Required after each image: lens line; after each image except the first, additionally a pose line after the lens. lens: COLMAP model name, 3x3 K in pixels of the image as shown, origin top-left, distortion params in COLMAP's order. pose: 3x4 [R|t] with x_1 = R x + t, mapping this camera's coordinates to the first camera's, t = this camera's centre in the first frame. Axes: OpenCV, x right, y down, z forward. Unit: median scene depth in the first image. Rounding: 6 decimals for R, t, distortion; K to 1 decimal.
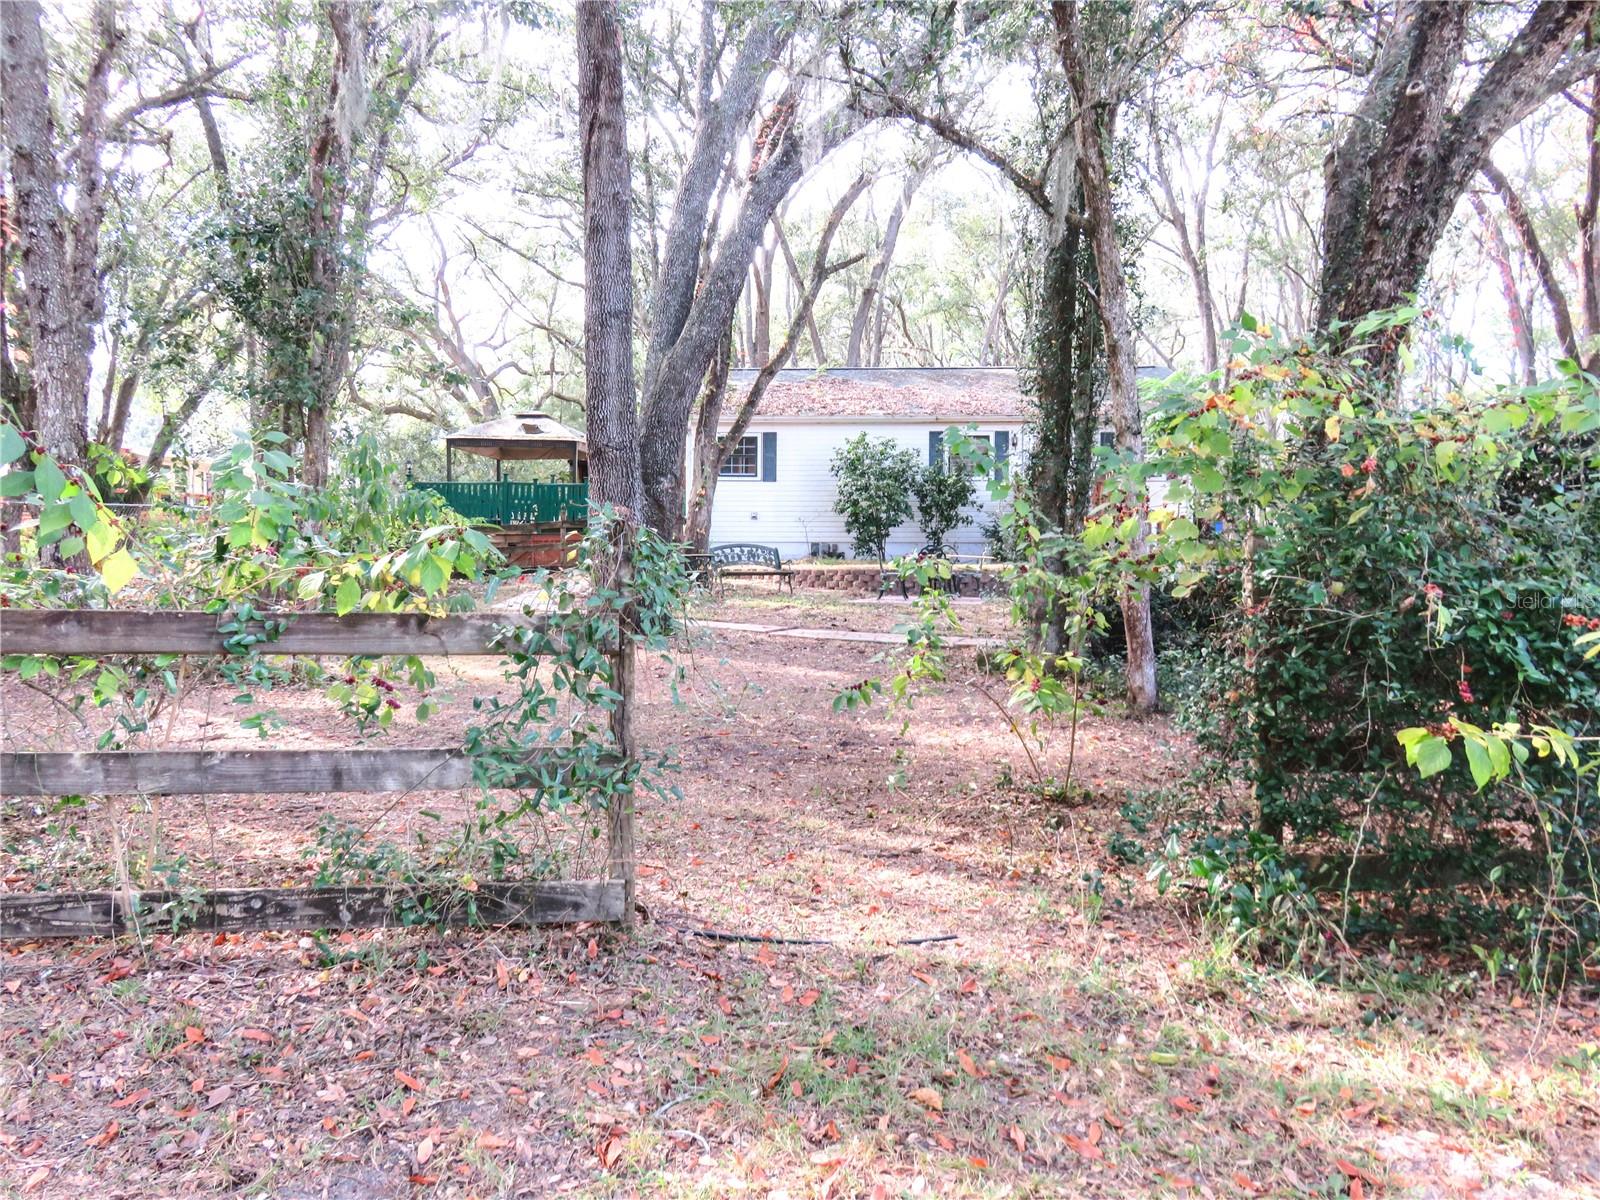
lens RADIAL K [[1157.7, 0, 802.5], [0, 1157.7, 593.6], [0, 0, 1]] dist [-0.003185, 0.005550]
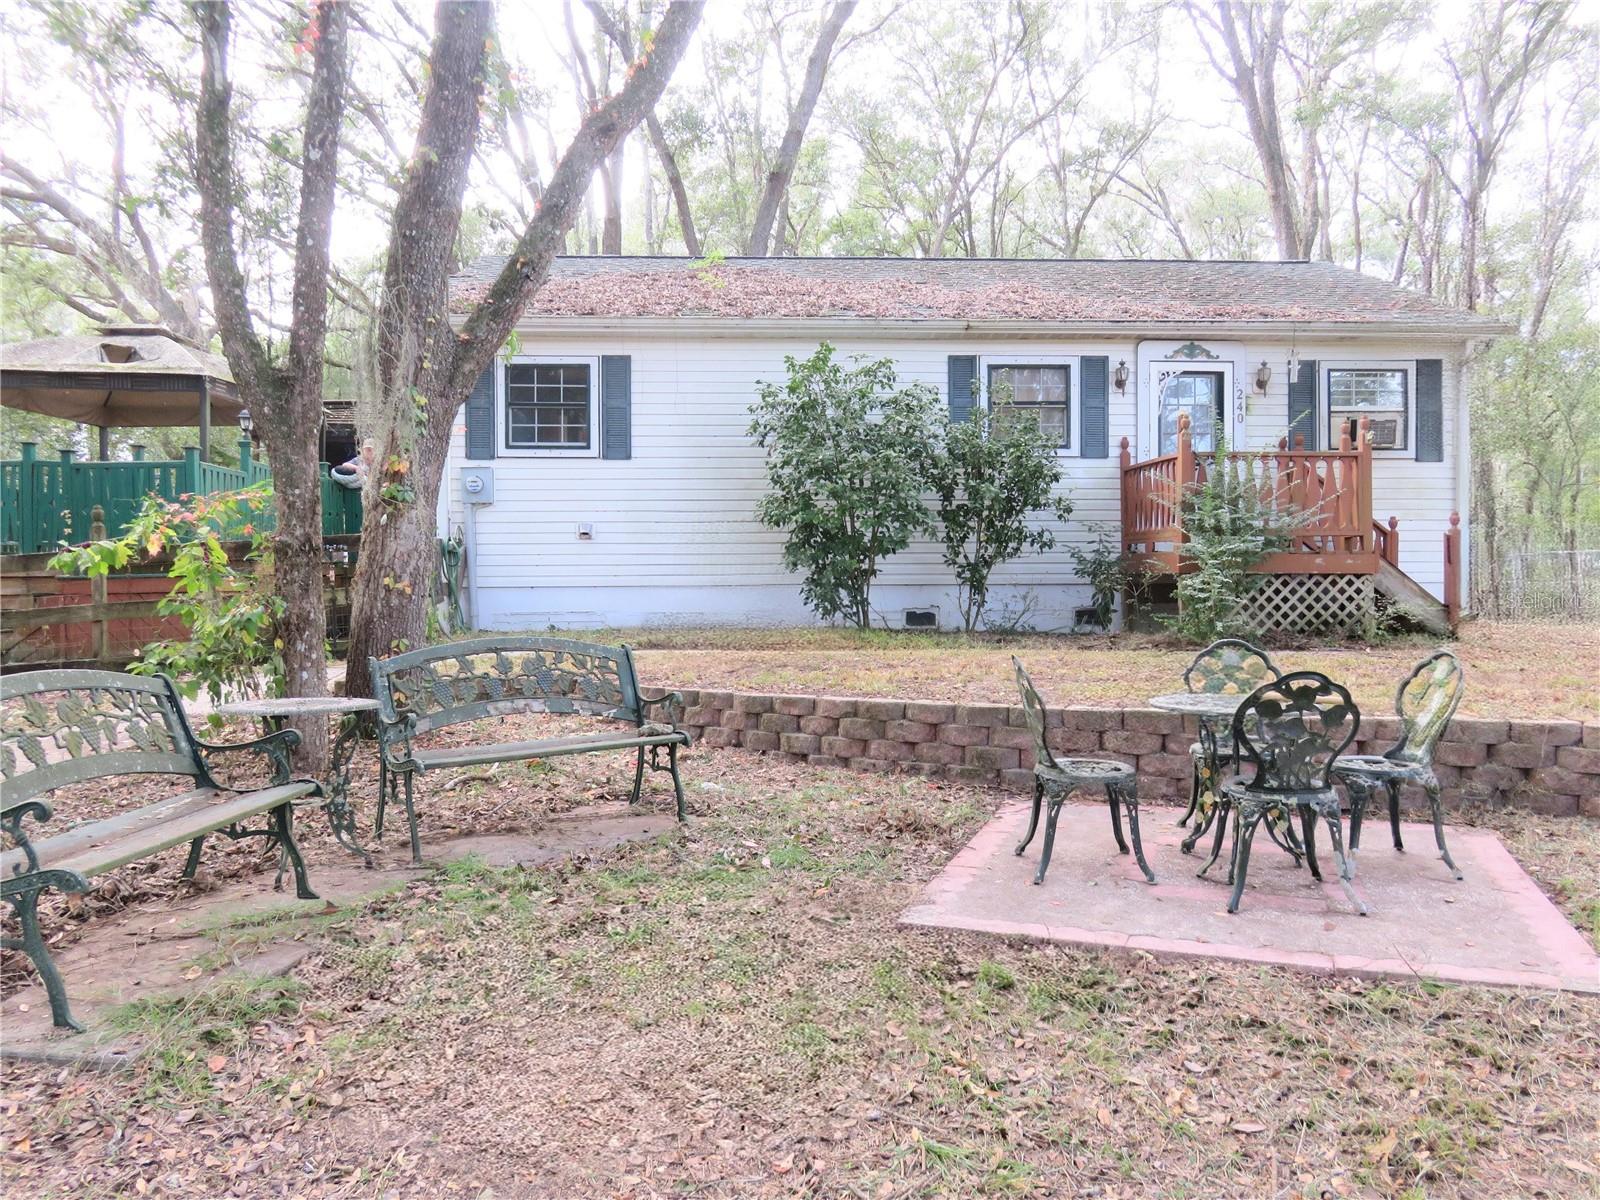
lens RADIAL K [[1157.7, 0, 798.8], [0, 1157.7, 595.0], [0, 0, 1]] dist [-0.003185, 0.005550]
pose [[0.993303, -0.010590, 0.115048, -0.009853], [0.011202, 0.999926, -0.004679, -0.039496], [-0.114990, 0.005936, 0.993349, 0.541874]]
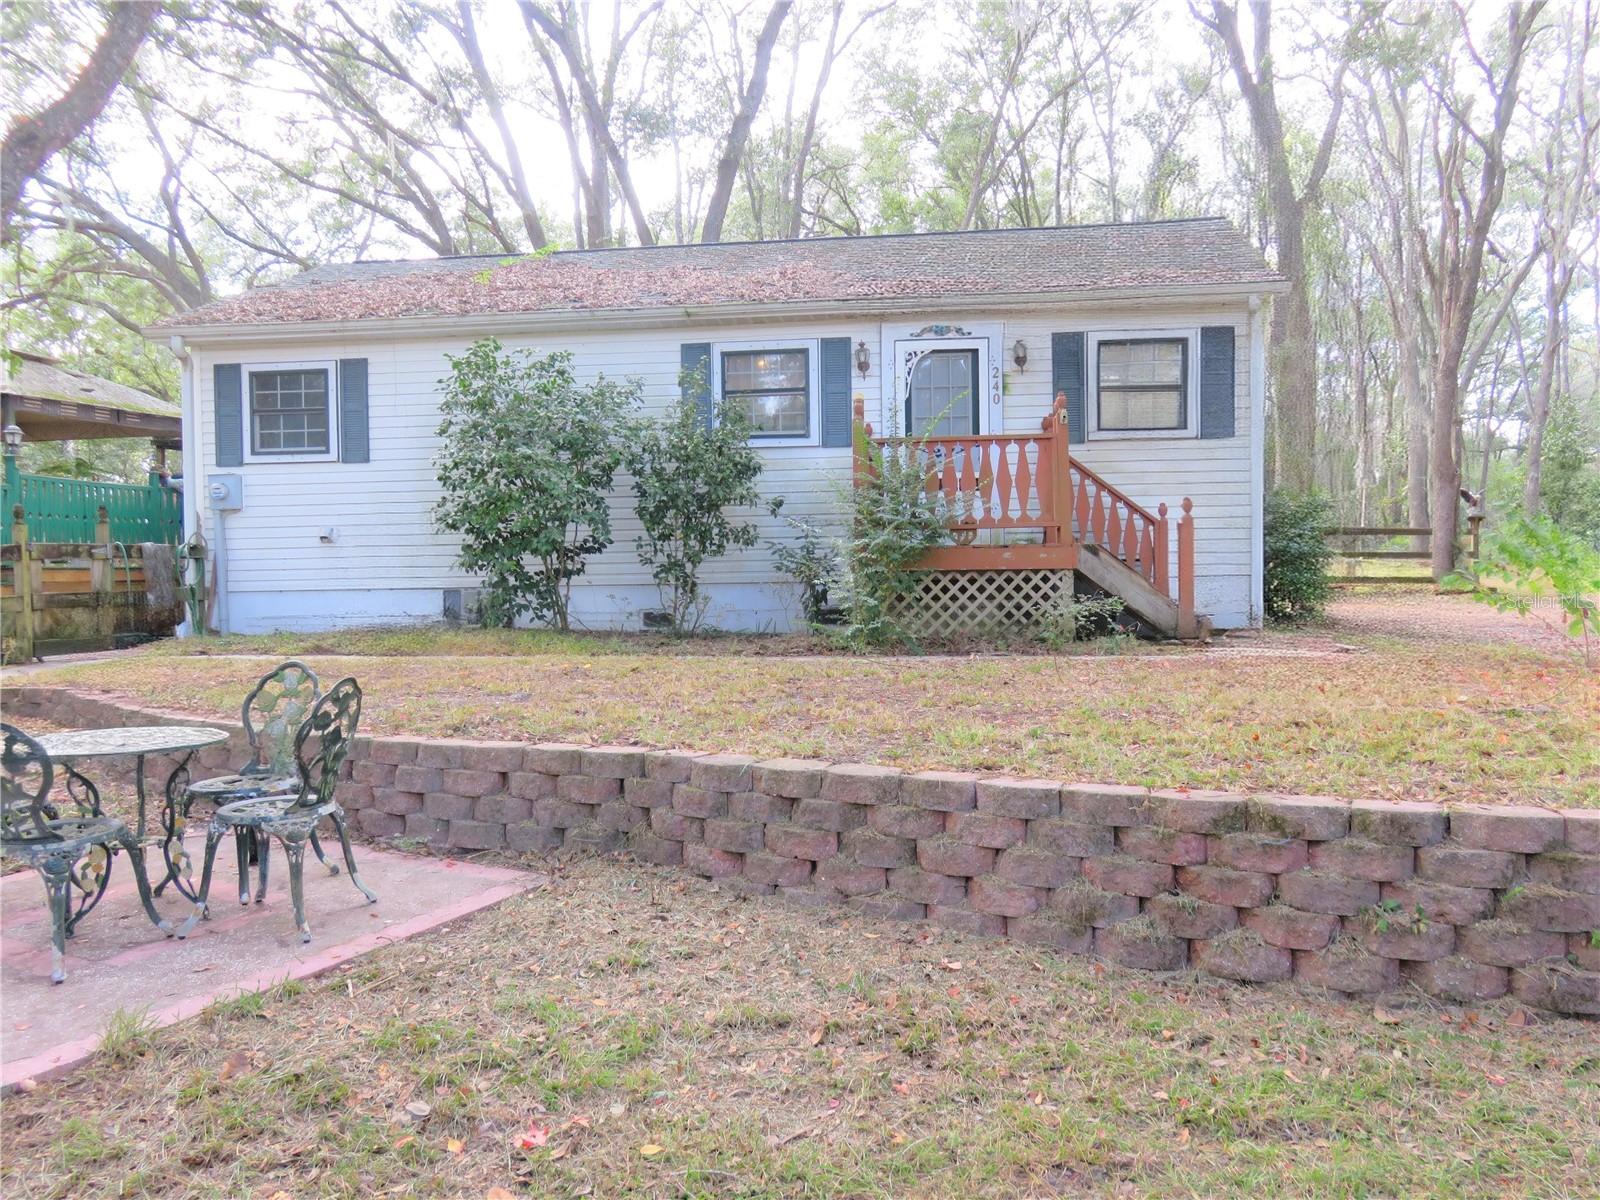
lens RADIAL K [[1157.7, 0, 802.7], [0, 1157.7, 599.9], [0, 0, 1]] dist [-0.003185, 0.005550]
pose [[0.998941, -0.021791, -0.040514, 0.180356], [0.022150, 0.999719, 0.008437, -0.041745], [0.040319, -0.009325, 0.999143, 0.553352]]
